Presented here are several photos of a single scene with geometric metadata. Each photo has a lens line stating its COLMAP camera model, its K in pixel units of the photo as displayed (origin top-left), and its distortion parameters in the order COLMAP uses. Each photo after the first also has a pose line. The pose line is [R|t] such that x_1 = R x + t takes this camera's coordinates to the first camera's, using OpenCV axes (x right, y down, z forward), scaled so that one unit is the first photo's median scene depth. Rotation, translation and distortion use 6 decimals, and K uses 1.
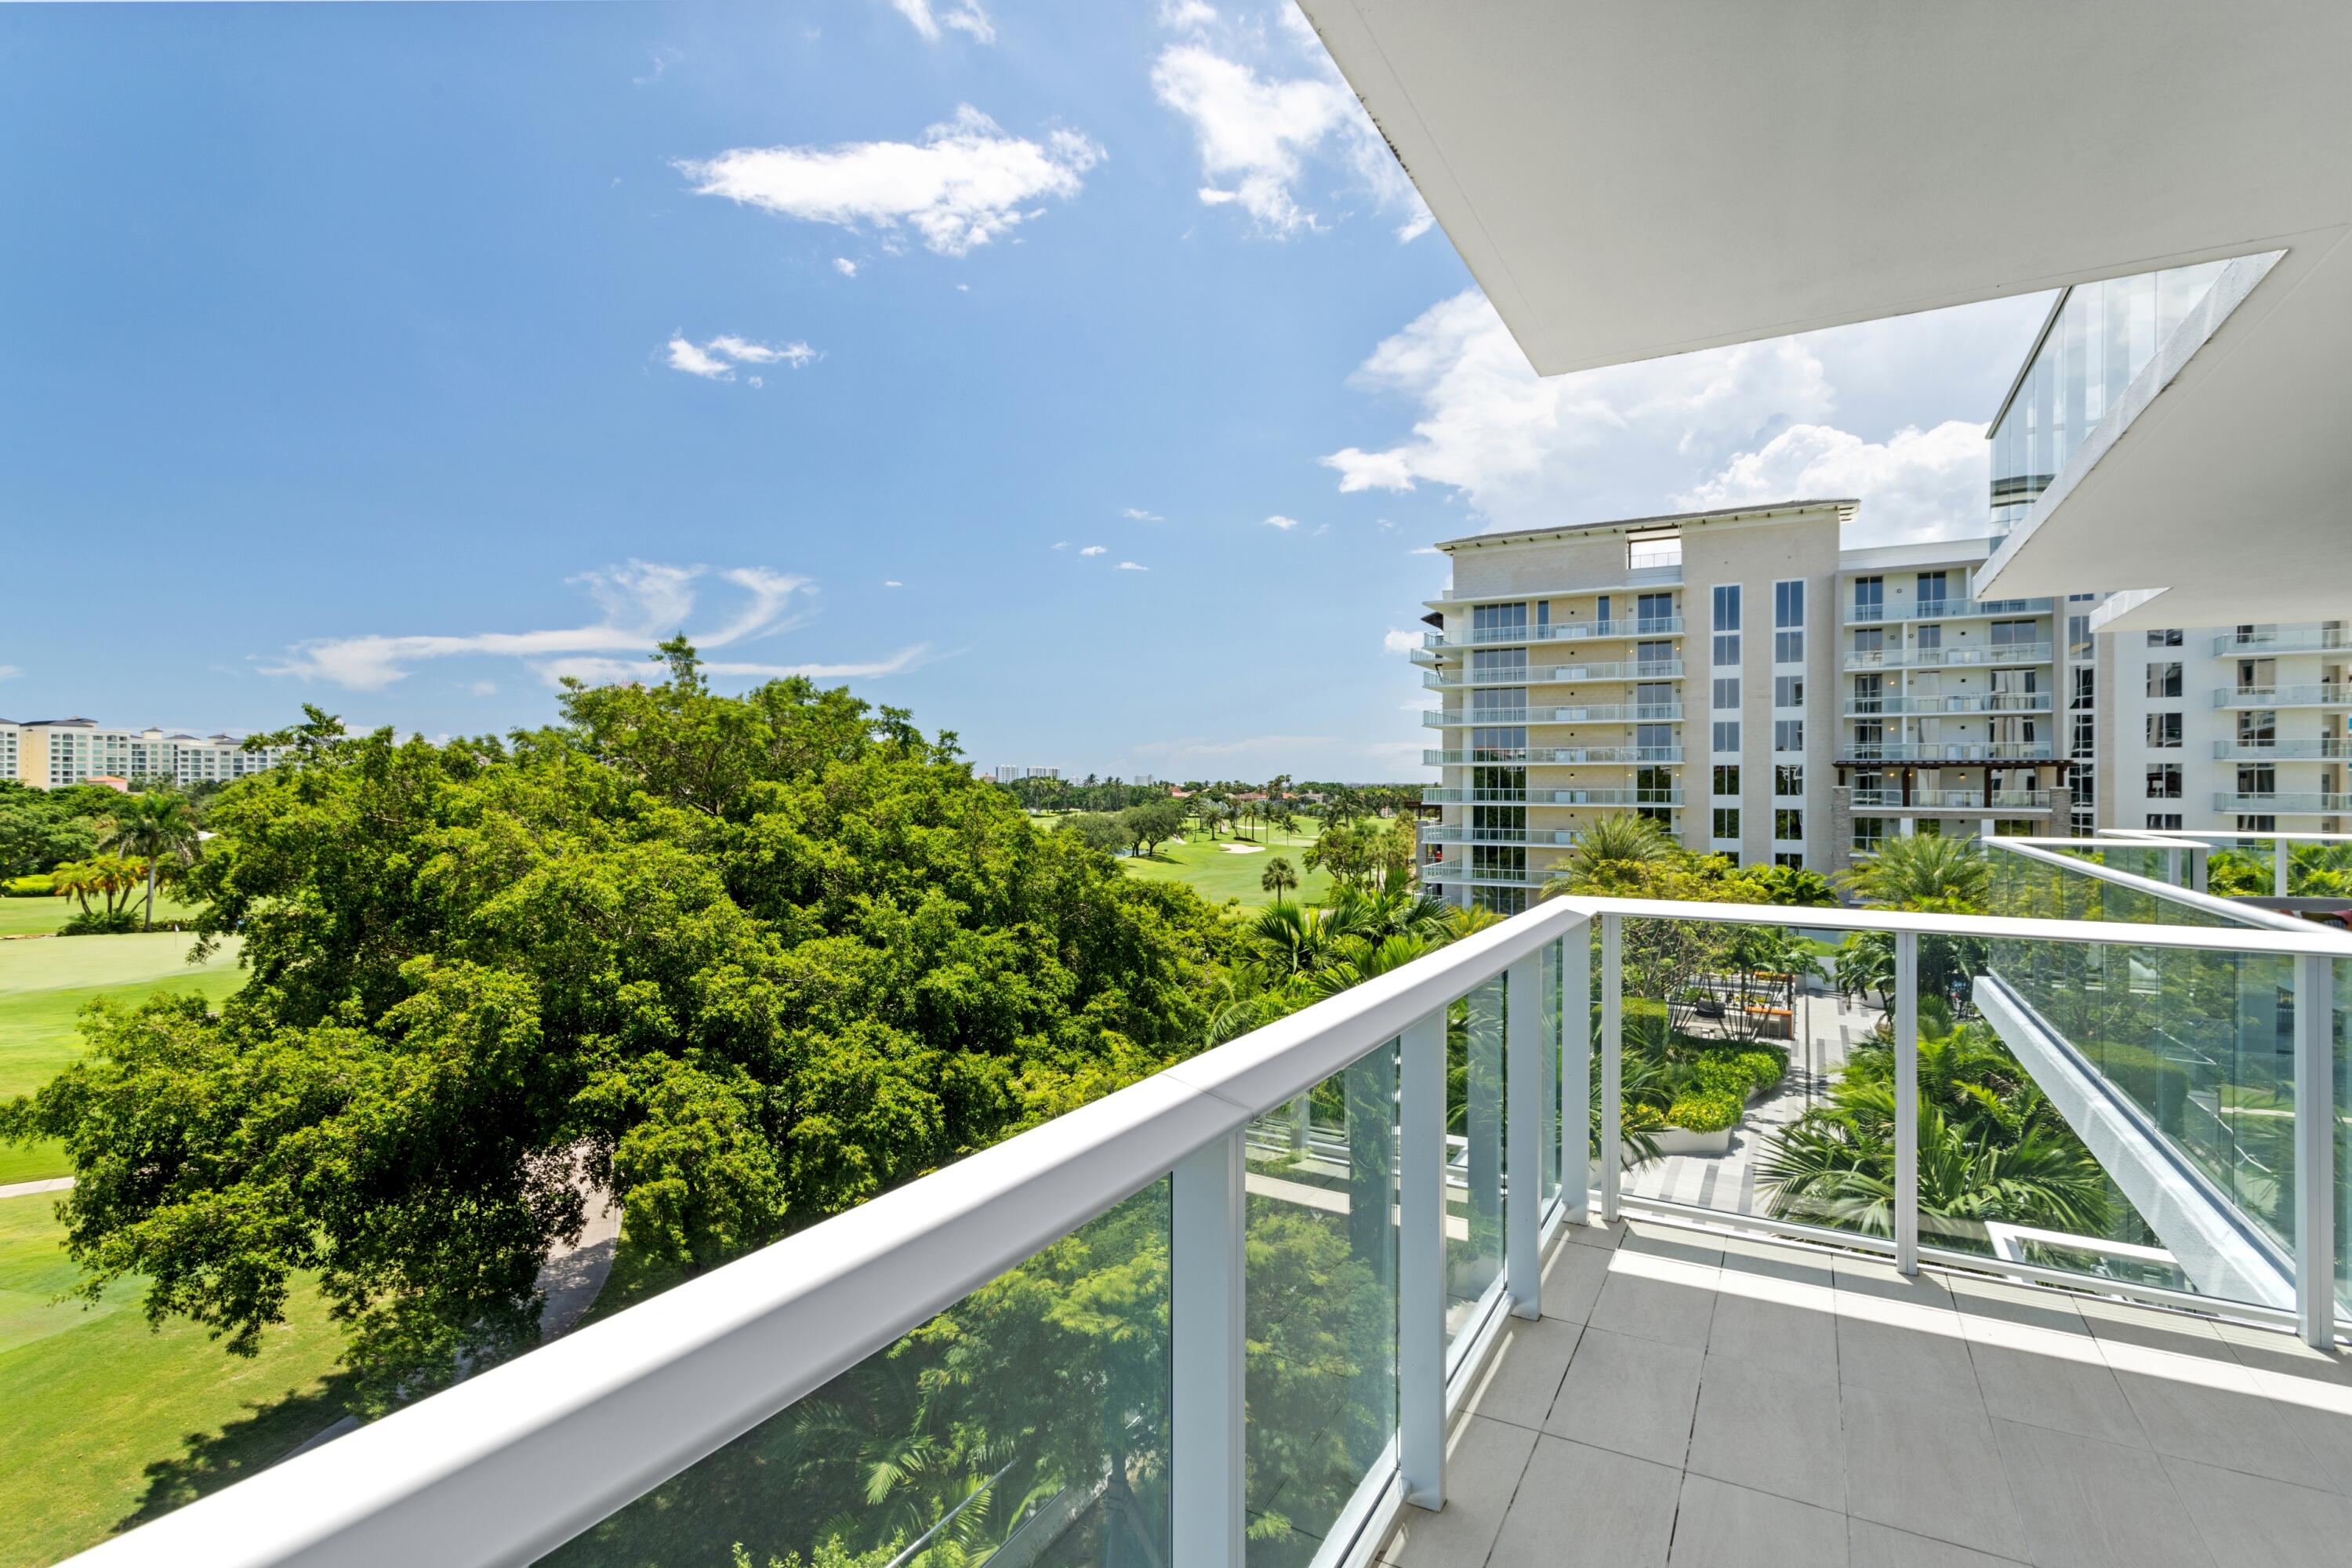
lens RADIAL K [[1119.0, 0, 1172.6], [0, 1119.0, 773.9], [0, 0, 1]] dist [0.001599, 0.000456]
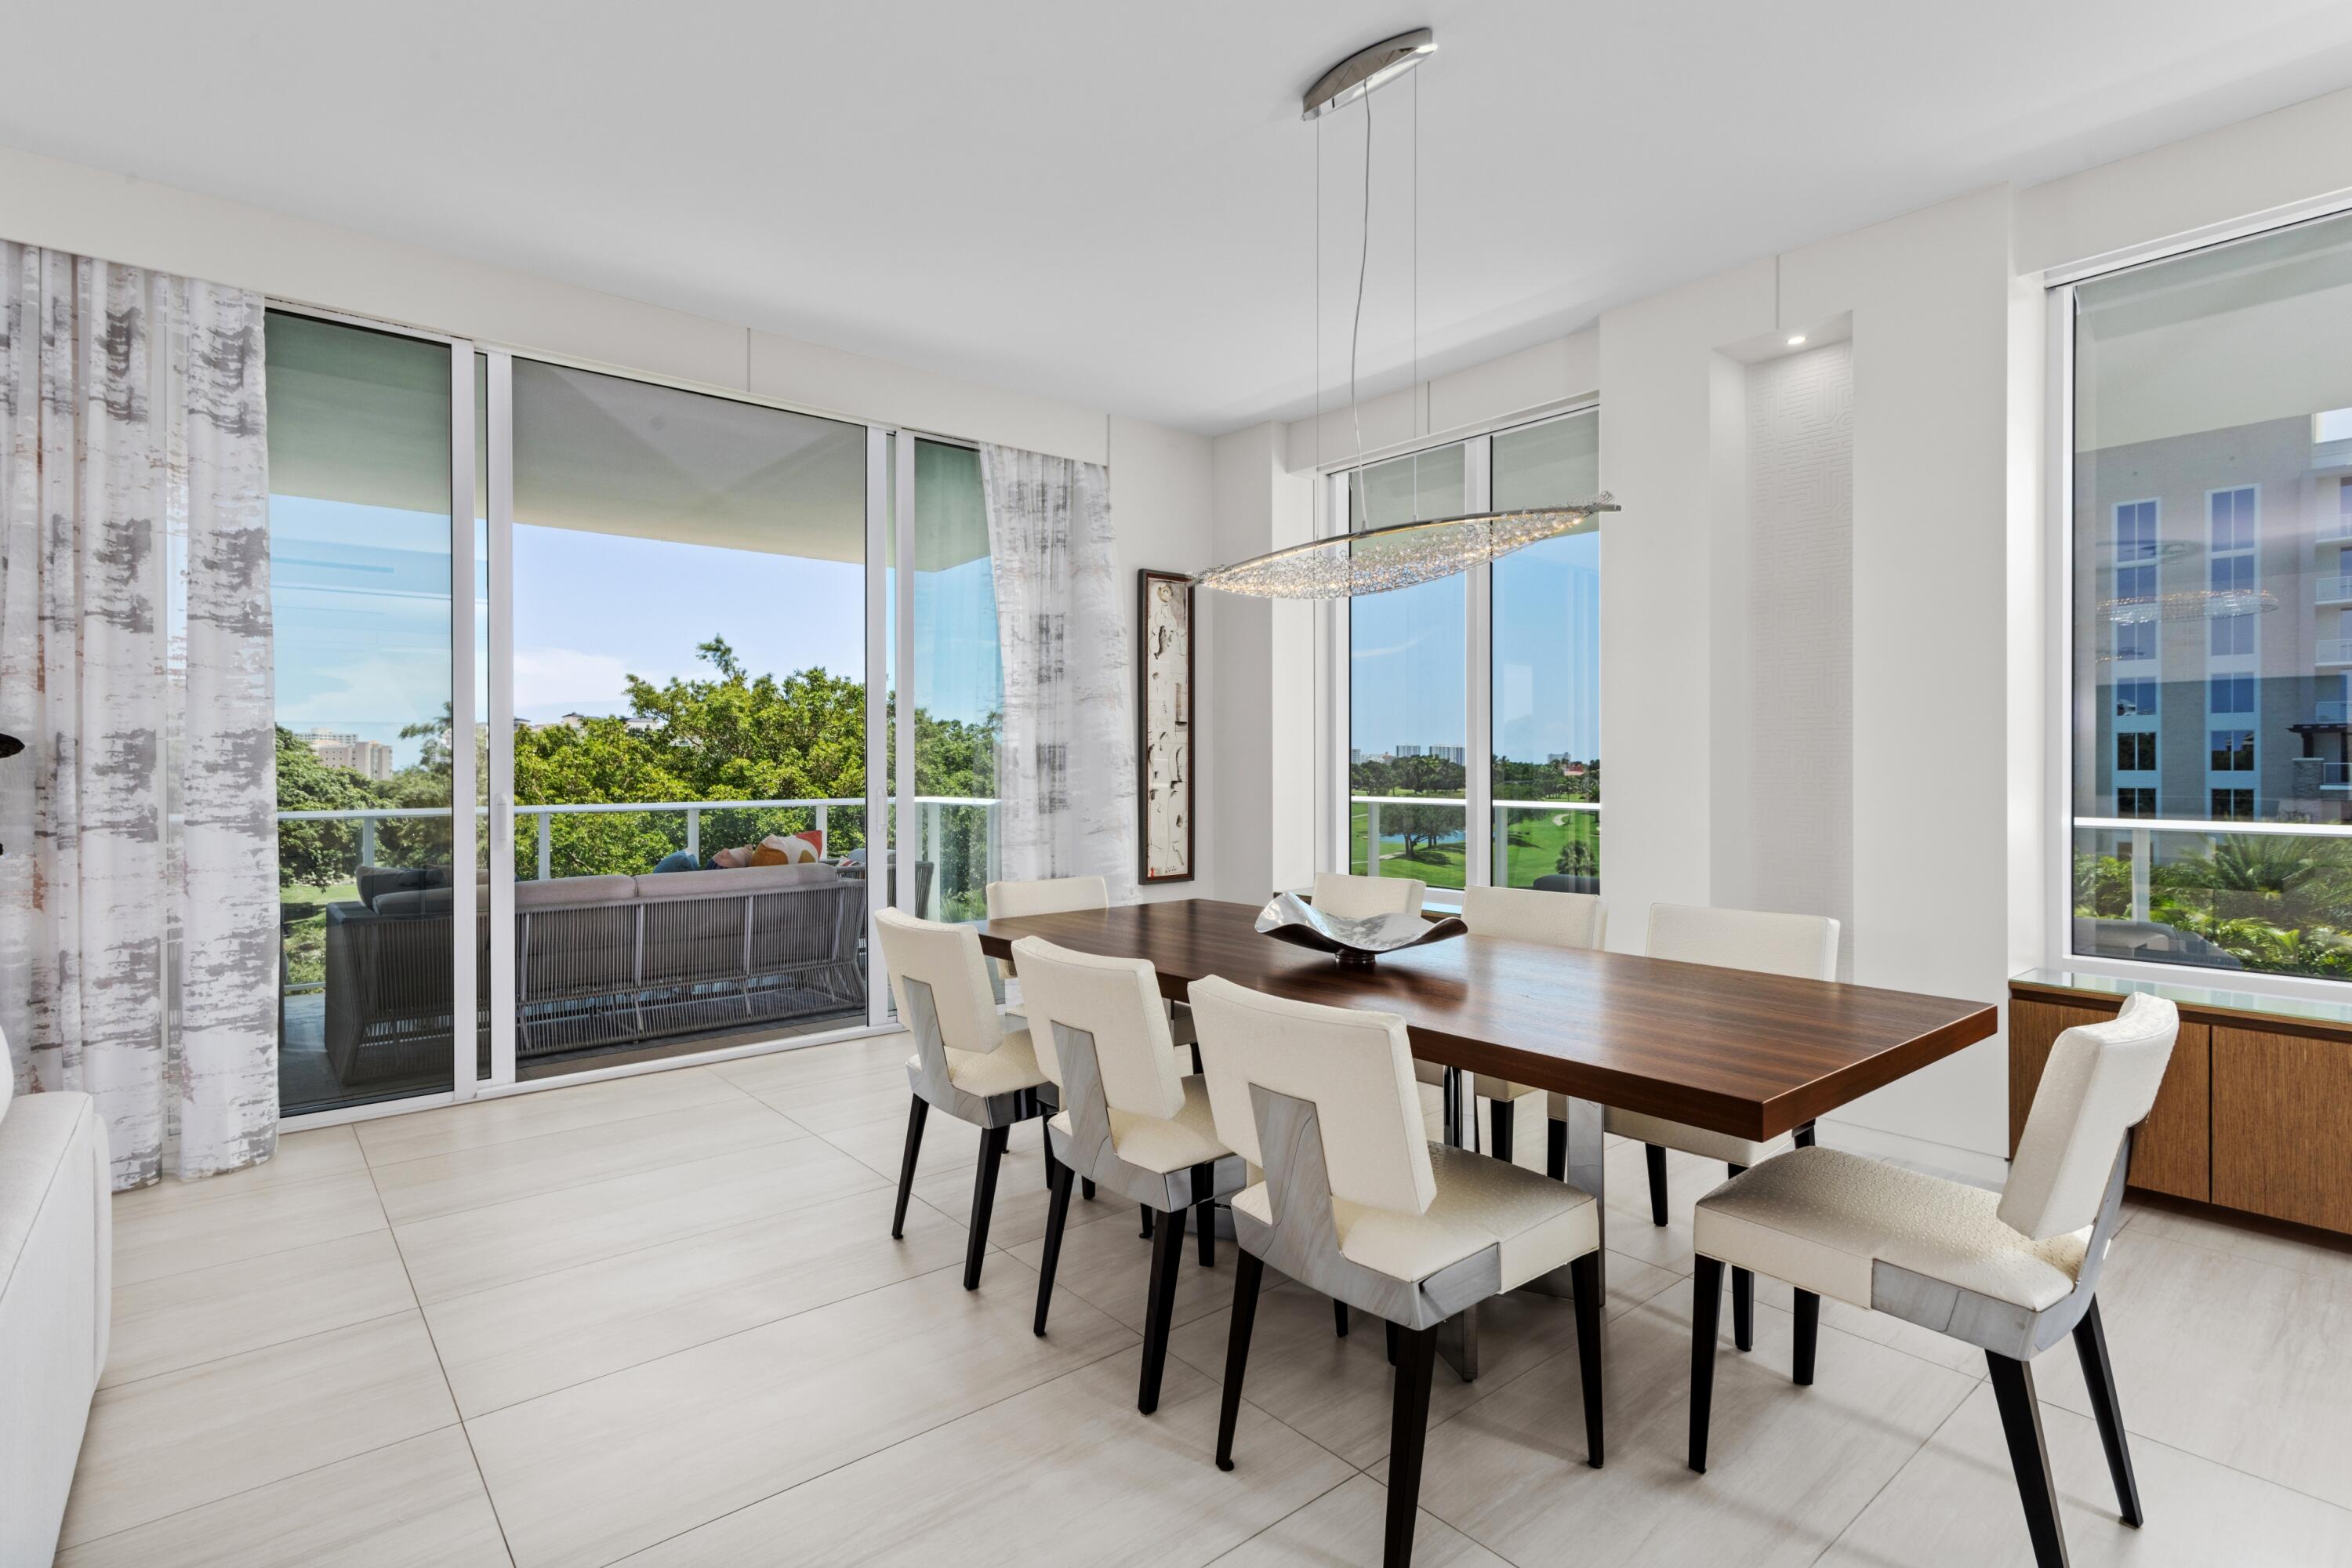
lens RADIAL K [[1145.5, 0, 1162.0], [0, 1145.5, 765.3], [0, 0, 1]] dist [0.002148, -0.000114]
pose [[0.934334, -0.005033, -0.356363, 0.143223], [0.008742, 0.999923, 0.008799, 0.002043], [0.356292, -0.011336, 0.934306, 0.009910]]
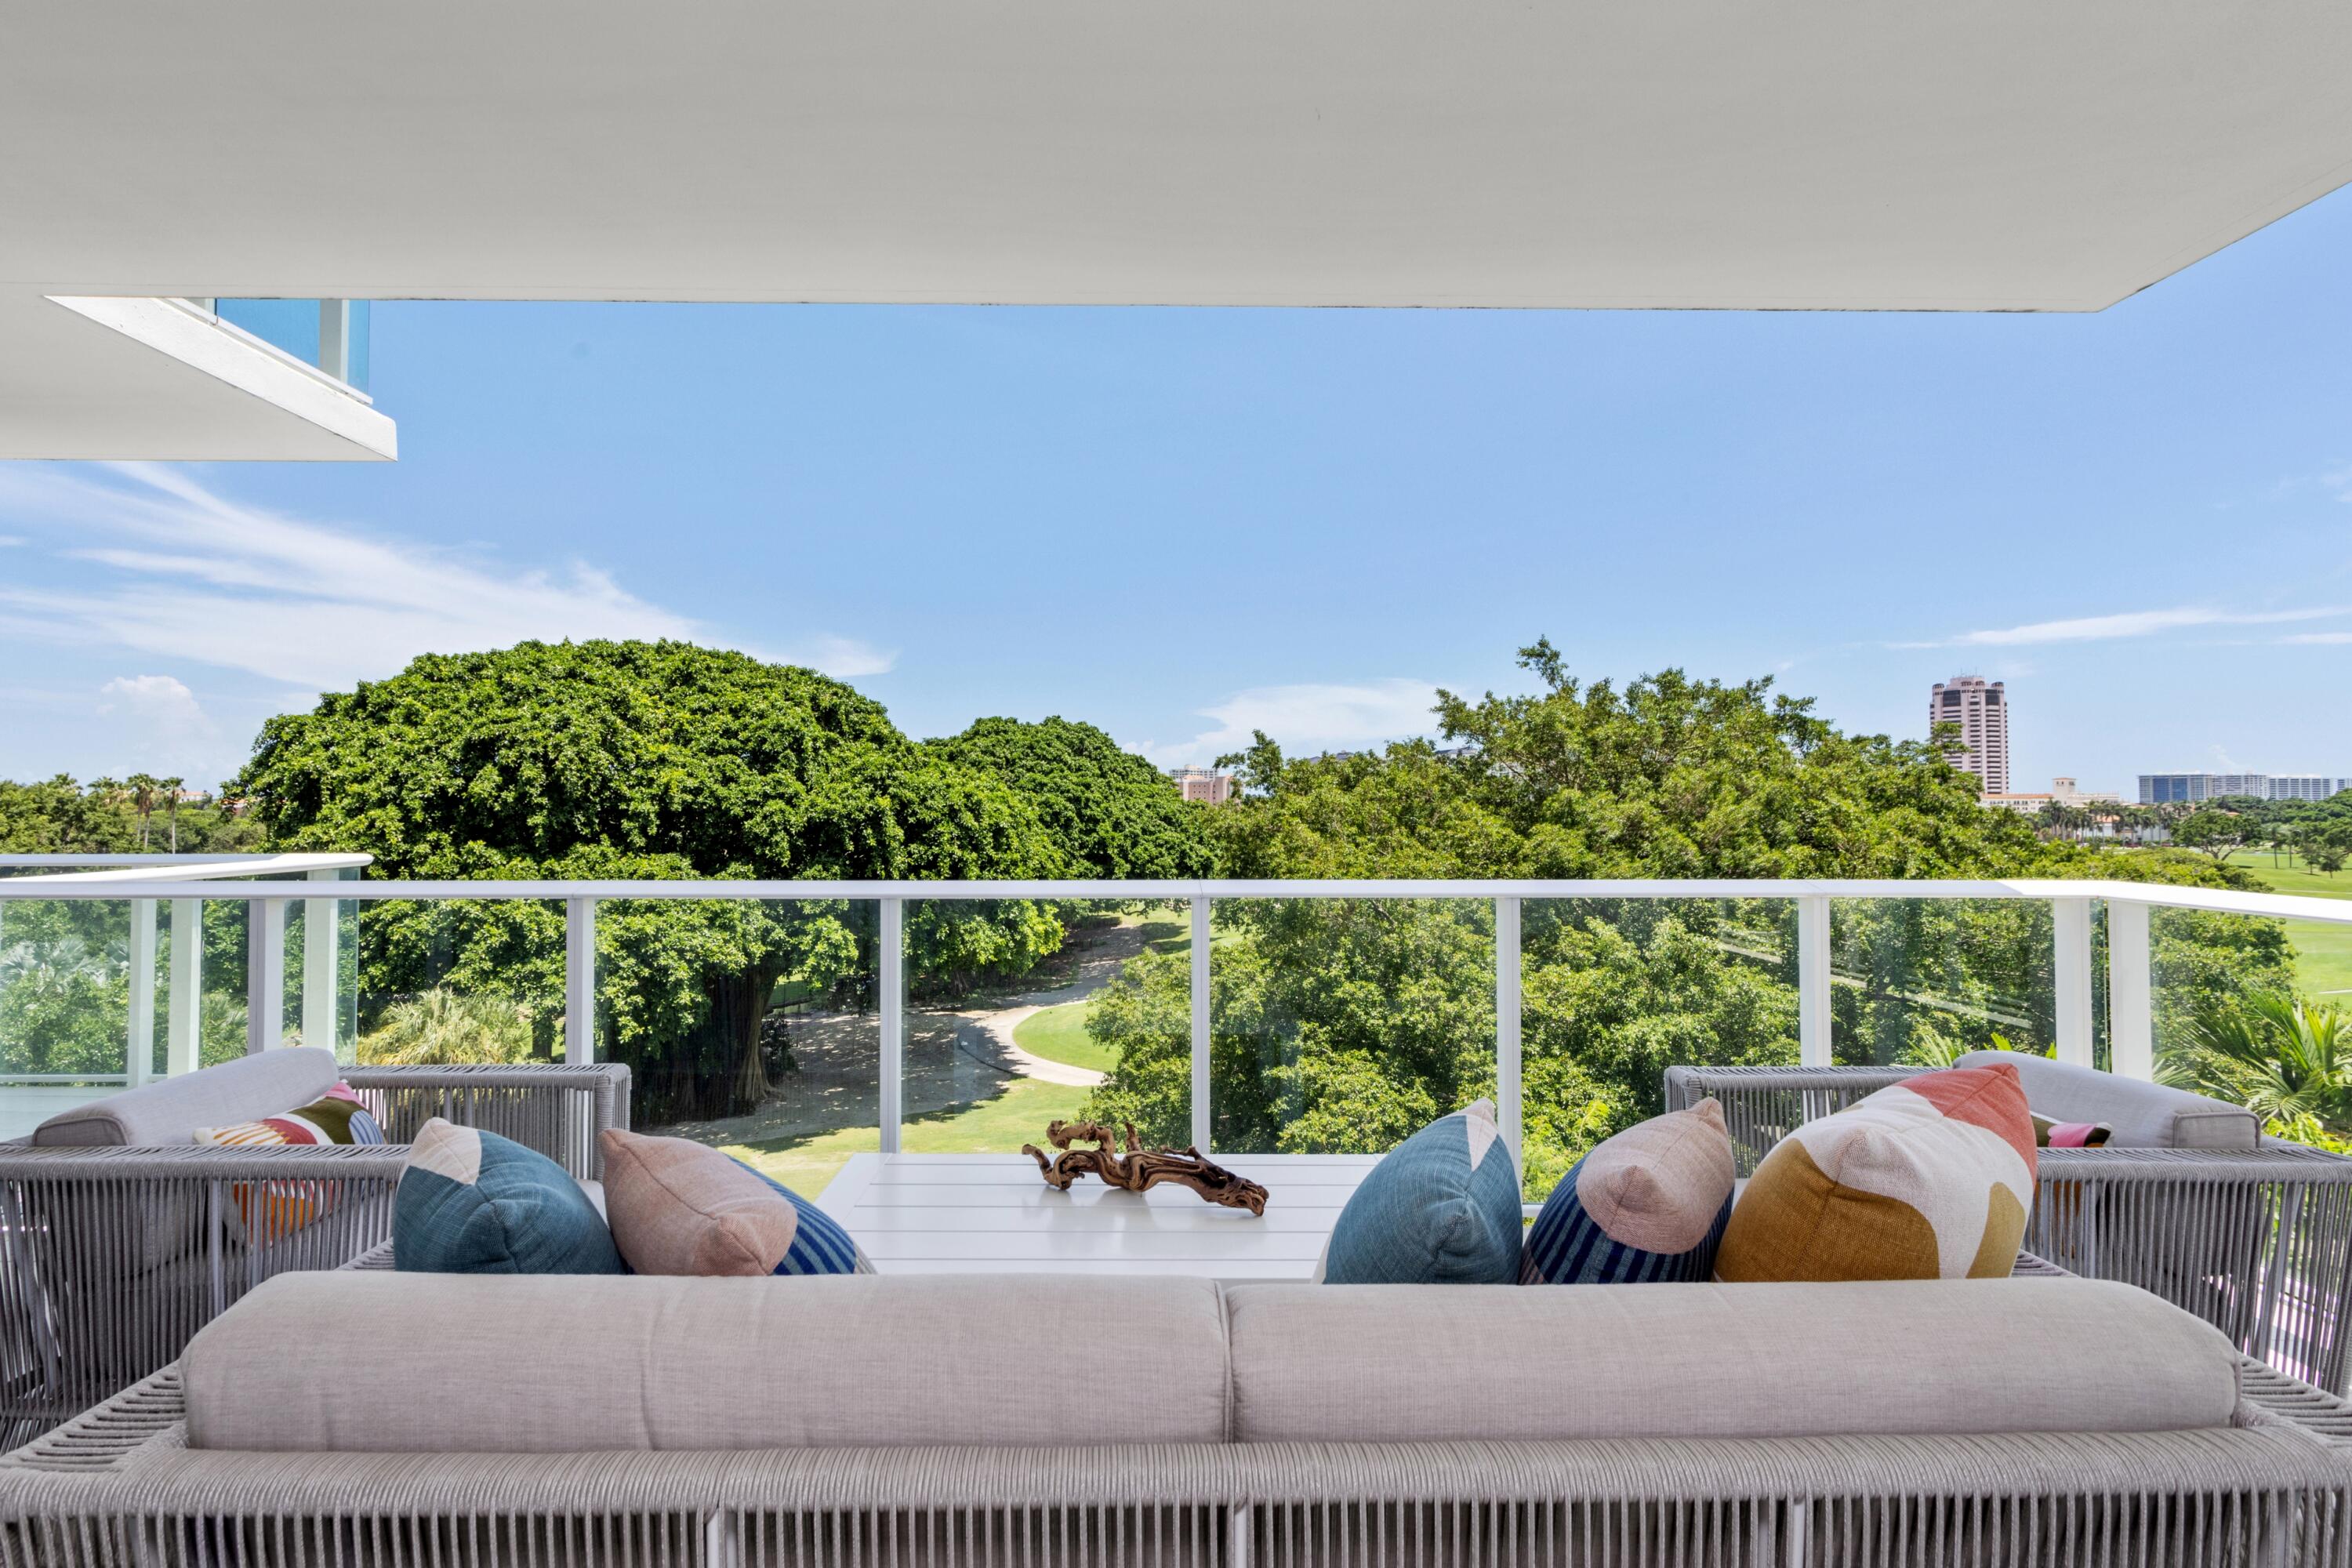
lens RADIAL K [[1265.9, 0, 1134.8], [0, 1265.9, 766.5], [0, 0, 1]] dist [0.010564, 0.000657]
pose [[0.504134, -0.024165, -0.863287, 0.103808], [0.008173, 0.999697, -0.023211, 0.002427], [0.863587, 0.004646, 0.504179, 0.051994]]
